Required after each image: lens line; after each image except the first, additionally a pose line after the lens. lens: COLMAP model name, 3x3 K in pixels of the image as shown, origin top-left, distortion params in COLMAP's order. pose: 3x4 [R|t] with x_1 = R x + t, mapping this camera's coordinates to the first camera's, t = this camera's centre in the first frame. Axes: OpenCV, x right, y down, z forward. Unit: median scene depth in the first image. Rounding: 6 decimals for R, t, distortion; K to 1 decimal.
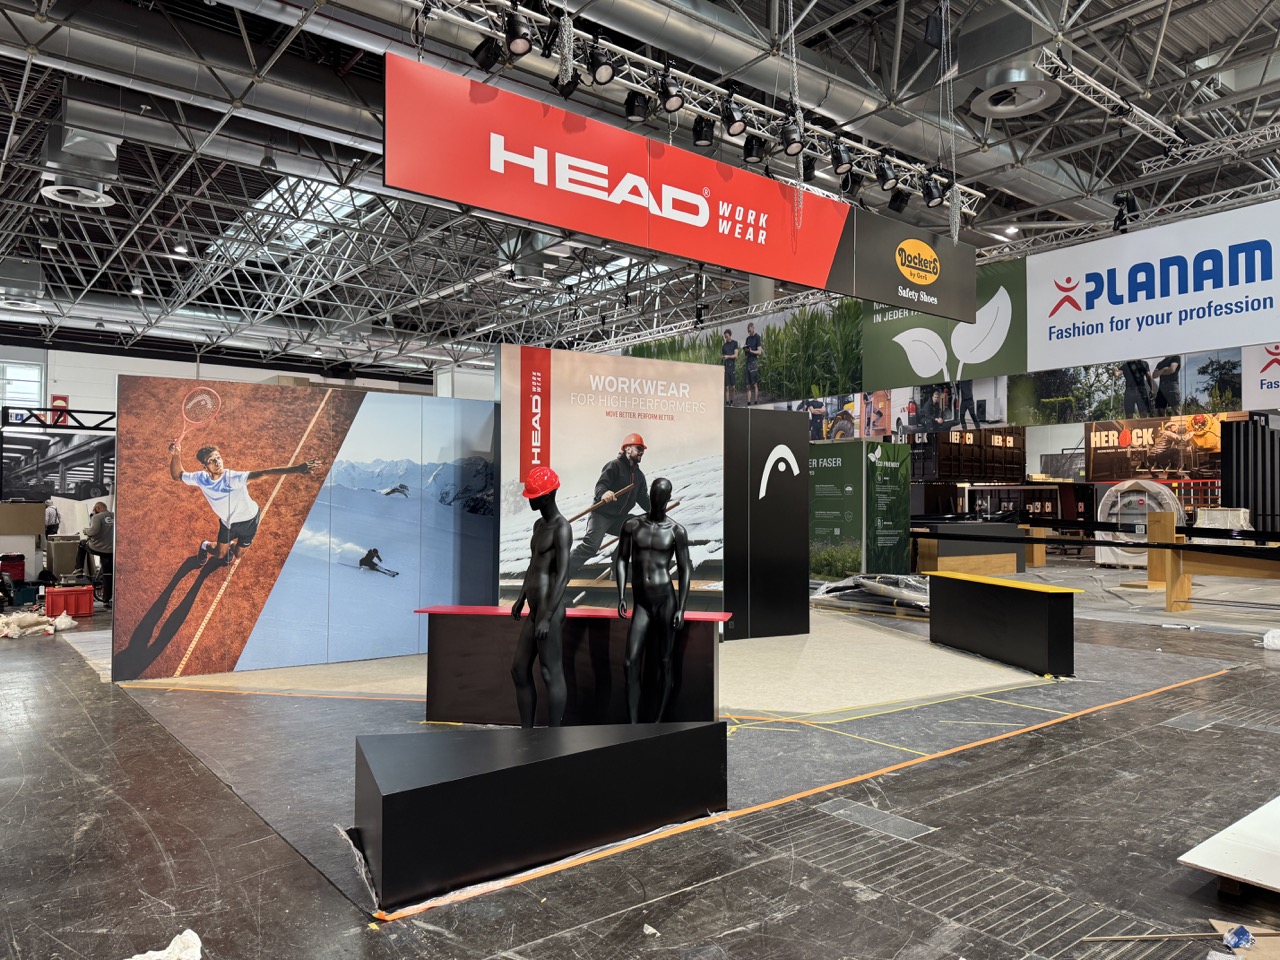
lens RADIAL K [[905.1, 0, 648.3], [0, 905.1, 486.8], [0, 0, 1]] dist [0.049509, -0.055817]
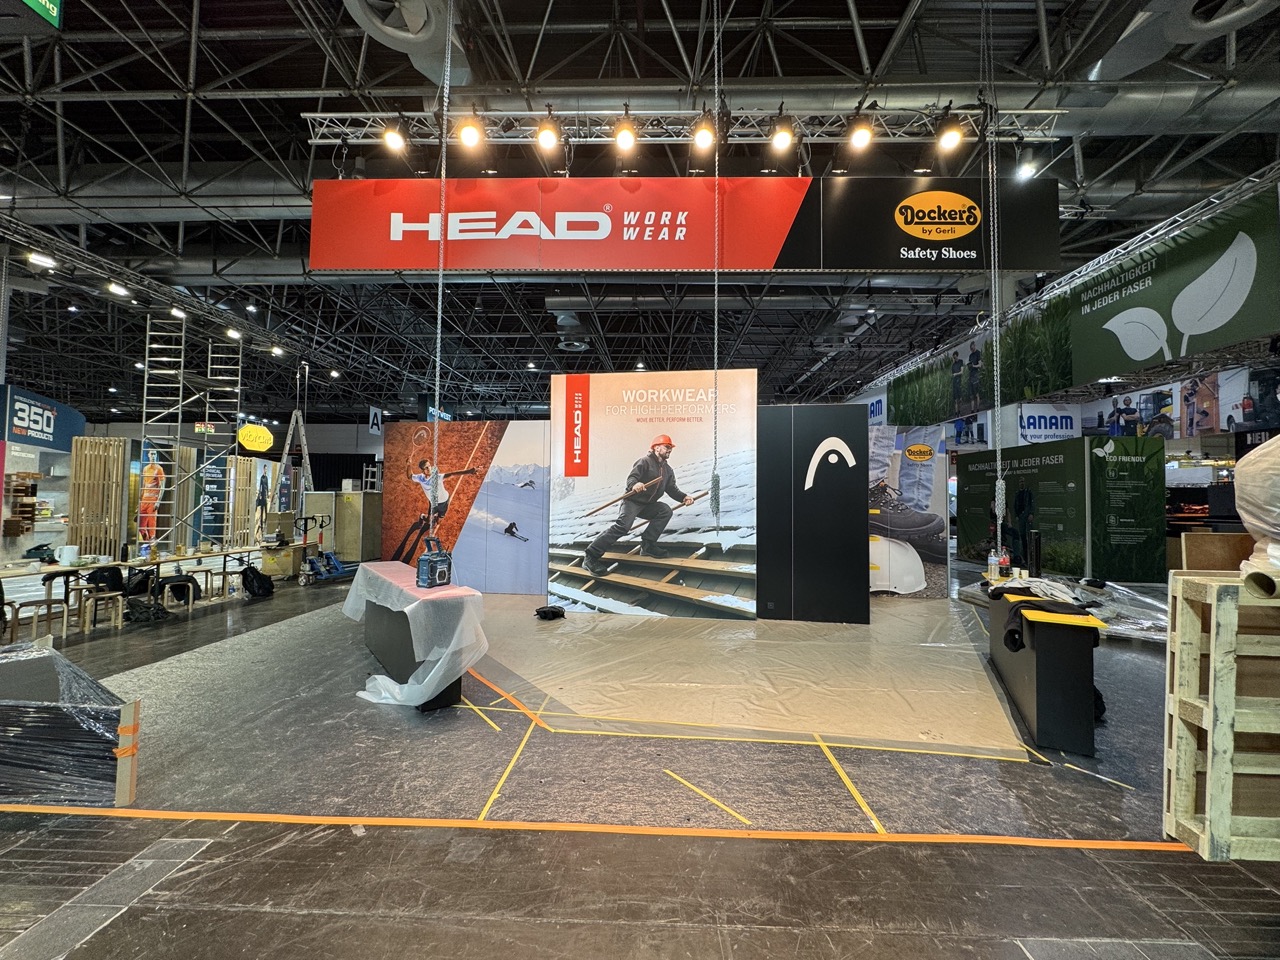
lens RADIAL K [[515.1, 0, 639.6], [0, 515.1, 477.5], [0, 0, 1]] dist [-0.006441, 0.001989]
pose [[0.758174, -0.024320, -0.651598, 0.364541], [0.002634, 0.999410, -0.034237, 0.019186], [0.652047, 0.024241, 0.757791, 0.412657]]
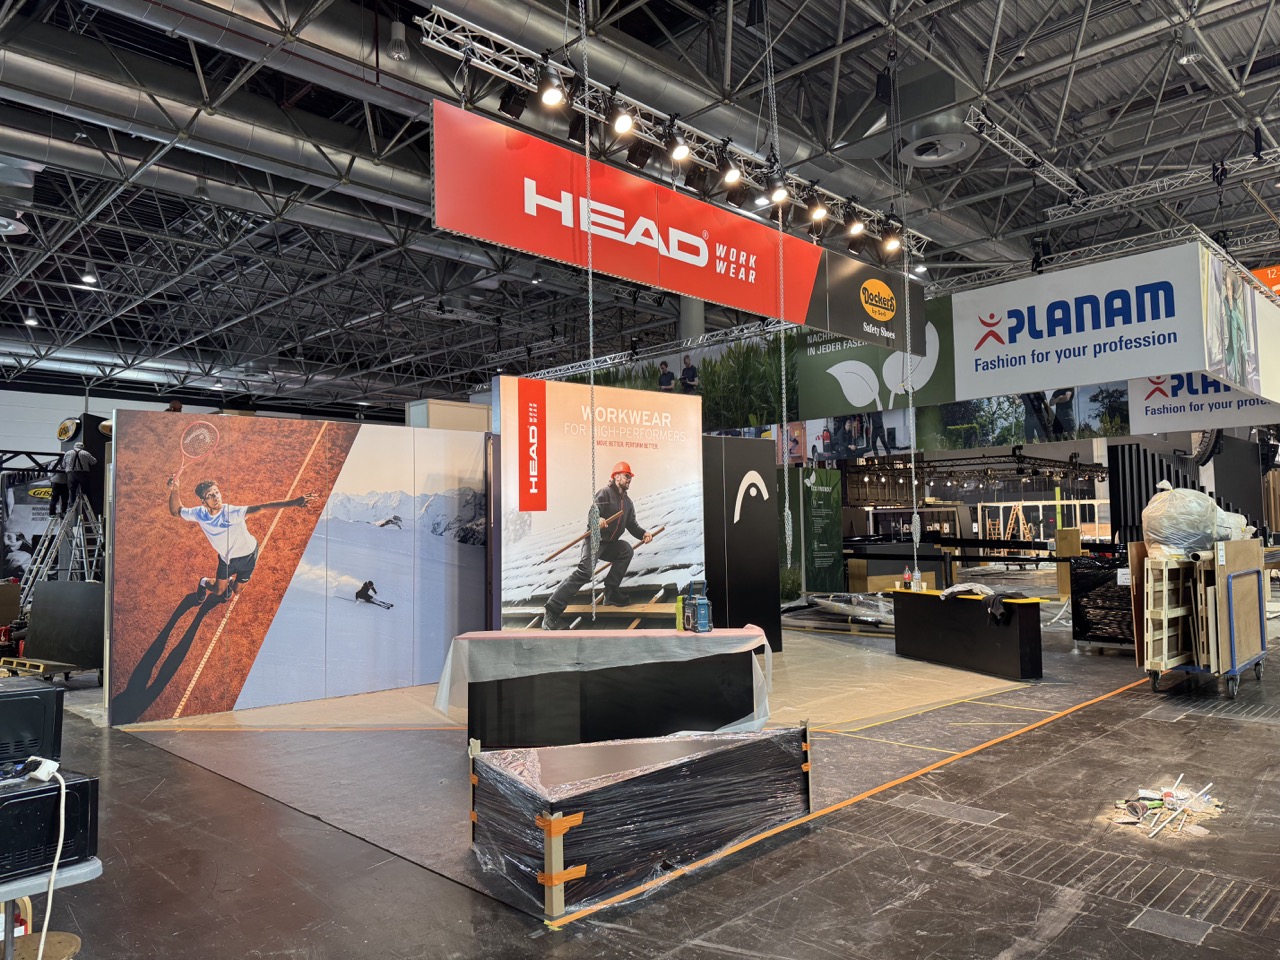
lens RADIAL K [[905.1, 0, 642.6], [0, 905.1, 481.9], [0, 0, 1]] dist [0.049509, -0.055817]
pose [[0.993122, -0.016209, 0.115953, -0.101139], [0.020614, 0.999107, -0.036888, 0.002094], [-0.115252, 0.039025, 0.992569, -0.025709]]
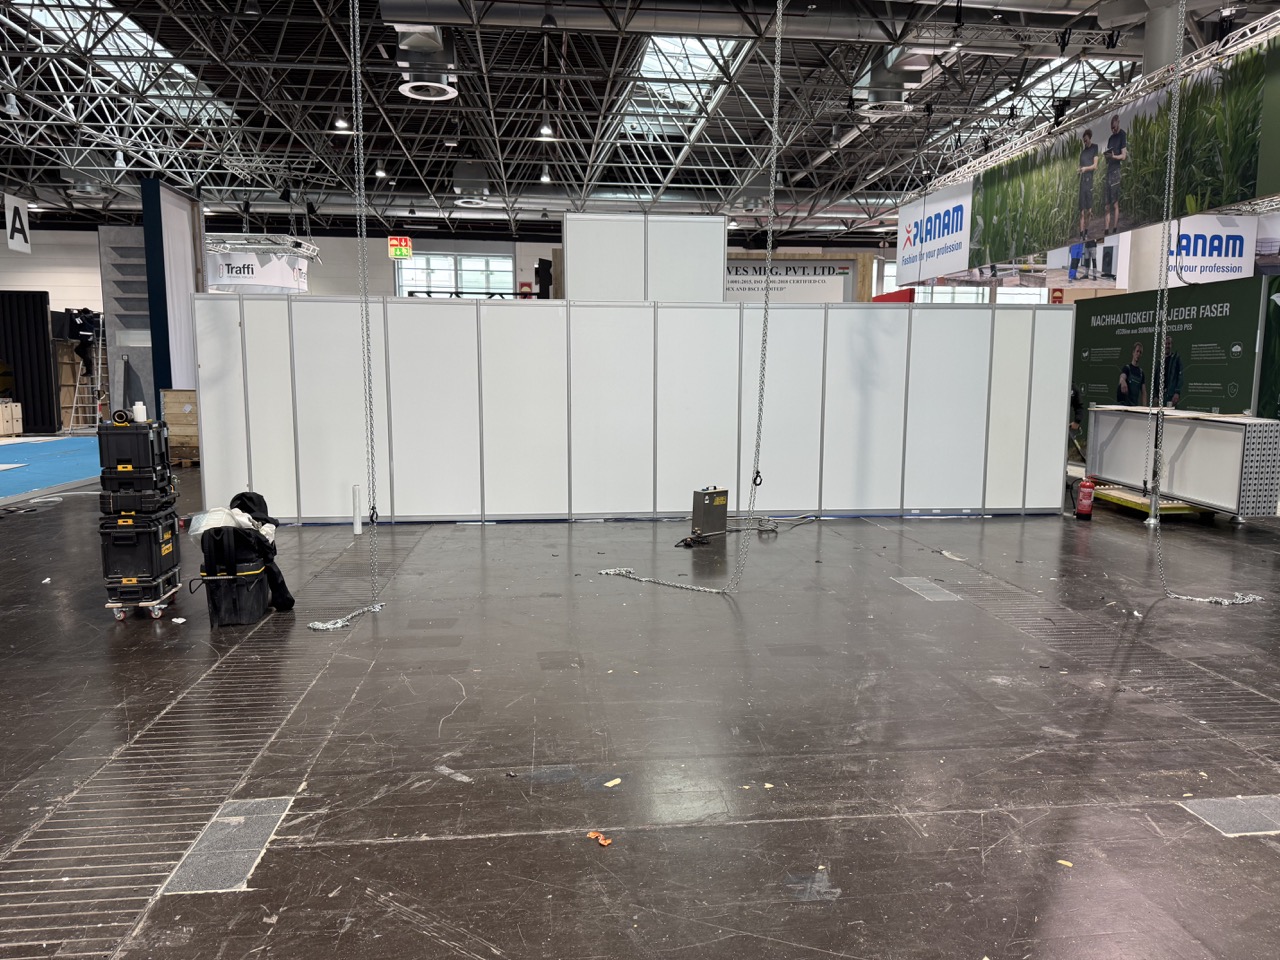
lens RADIAL K [[905.1, 0, 639.6], [0, 905.1, 492.6], [0, 0, 1]] dist [0.049509, -0.055817]
pose [[0.840303, 0.067794, -0.537862, 0.352109], [0.009594, 0.990135, 0.139788, 0.014494], [0.542033, -0.122625, 0.831363, 0.281635]]
